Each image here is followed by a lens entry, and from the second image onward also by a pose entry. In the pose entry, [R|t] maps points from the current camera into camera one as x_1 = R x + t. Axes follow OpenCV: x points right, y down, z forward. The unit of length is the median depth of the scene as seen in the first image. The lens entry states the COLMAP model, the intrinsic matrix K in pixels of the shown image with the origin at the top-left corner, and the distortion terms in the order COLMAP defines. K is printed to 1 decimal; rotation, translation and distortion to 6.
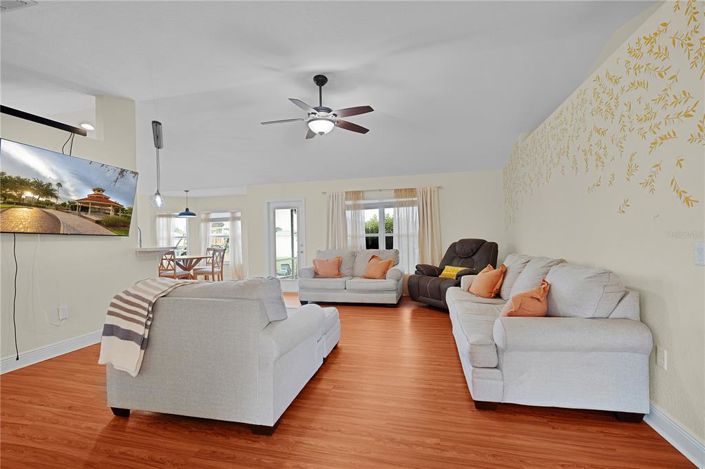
lens RADIAL K [[315.0, 0, 354.7], [0, 315.0, 242.2], [0, 0, 1]] dist [-0.004596, -0.000432]
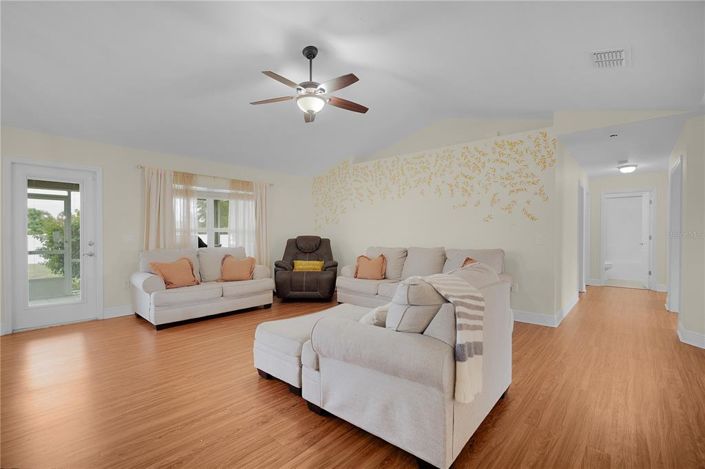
lens RADIAL K [[315.0, 0, 352.4], [0, 315.0, 239.6], [0, 0, 1]] dist [-0.004596, -0.000432]
pose [[0.498171, 0.000742, 0.867078, -0.551893], [0.007511, 0.999958, -0.005171, 0.011186], [-0.867046, 0.009089, 0.498145, 0.312886]]
